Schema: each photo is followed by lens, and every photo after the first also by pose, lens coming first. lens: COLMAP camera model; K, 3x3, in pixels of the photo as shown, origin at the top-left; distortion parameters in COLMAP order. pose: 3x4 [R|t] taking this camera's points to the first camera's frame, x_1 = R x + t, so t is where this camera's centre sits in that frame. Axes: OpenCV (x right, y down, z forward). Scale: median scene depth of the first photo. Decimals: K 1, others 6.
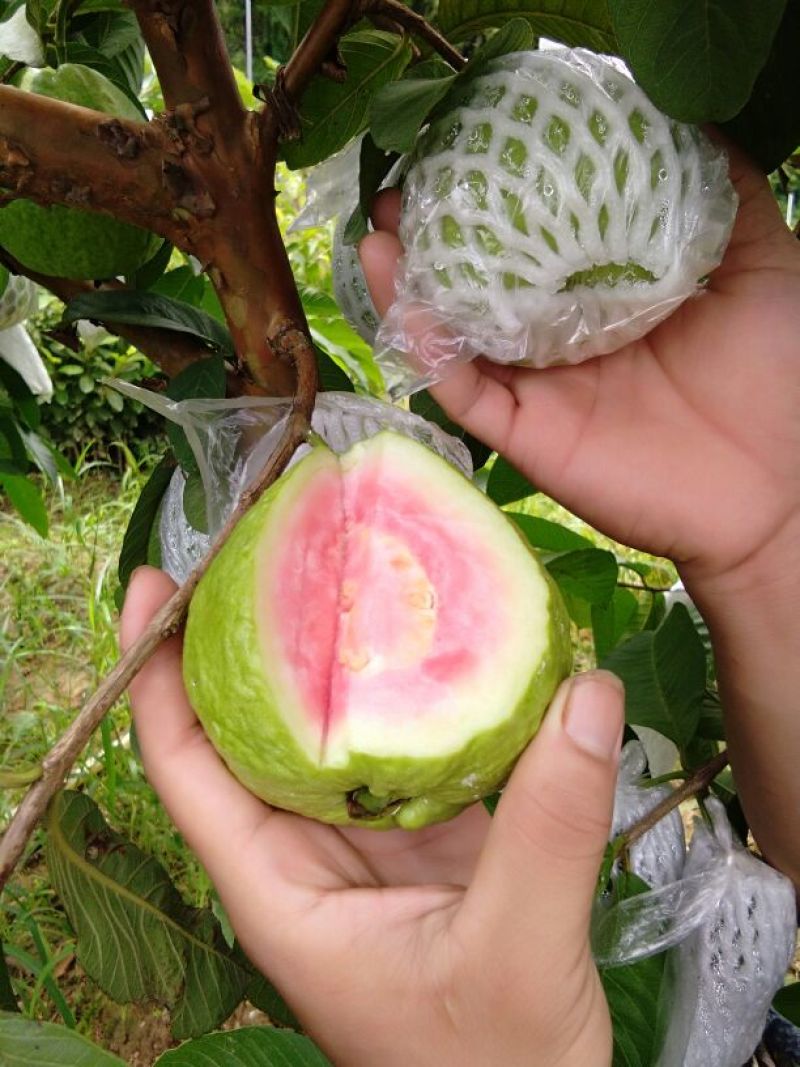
lens RADIAL K [[828.8, 0, 400.2], [0, 828.8, 489.3], [0, 0, 1]] dist [0.037334, -0.067863]
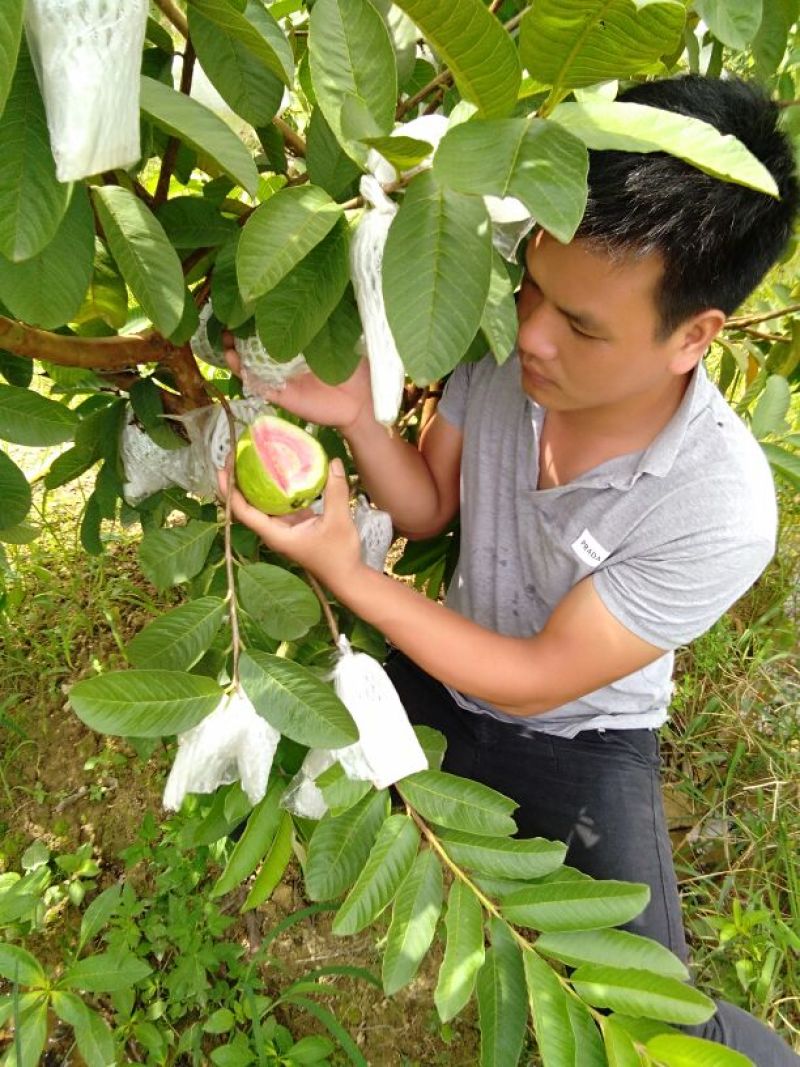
lens RADIAL K [[821.5, 0, 399.1], [0, 821.5, 481.6], [0, 0, 1]] dist [0.052774, -0.090733]
pose [[0.855167, -0.285149, 0.432873, -0.922947], [0.183703, 0.947613, 0.261310, -0.498780], [-0.484709, -0.143943, 0.862750, -1.932440]]
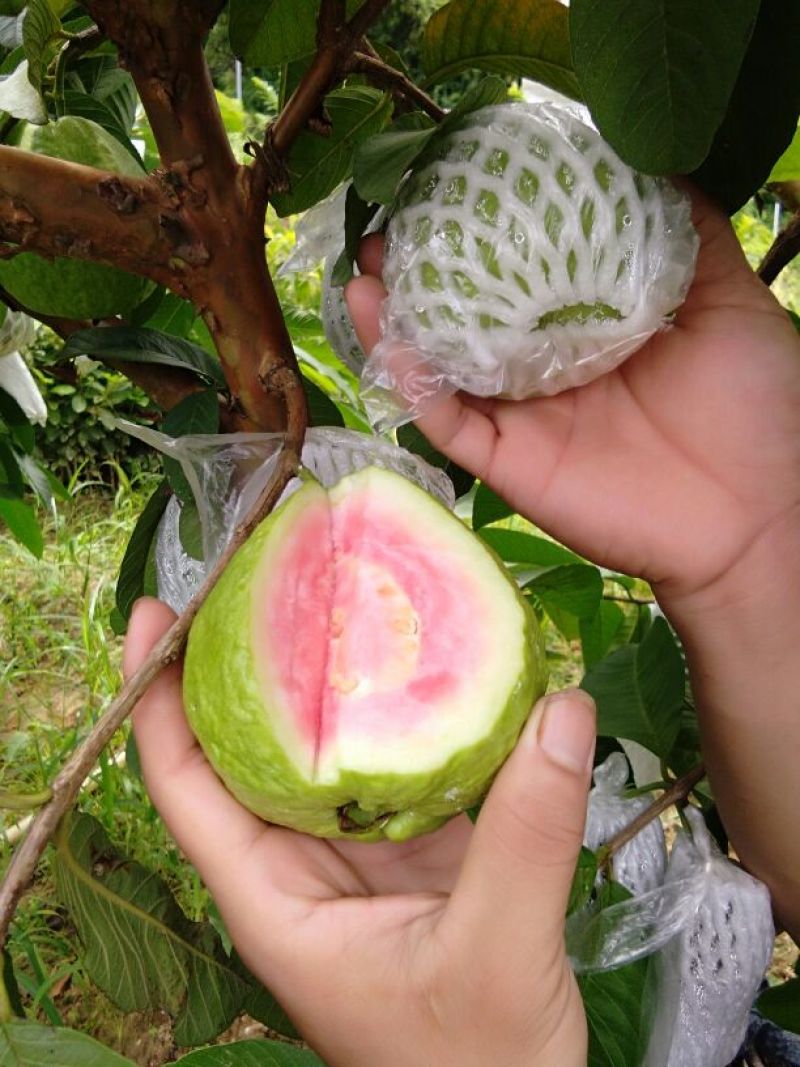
lens RADIAL K [[821.5, 0, 399.1], [0, 821.5, 481.6], [0, 0, 1]] dist [0.052774, -0.090733]
pose [[0.999859, -0.012908, 0.010728, 0.005882], [0.013167, 0.999613, -0.024508, -0.019233], [-0.010407, 0.024646, 0.999642, -0.050365]]
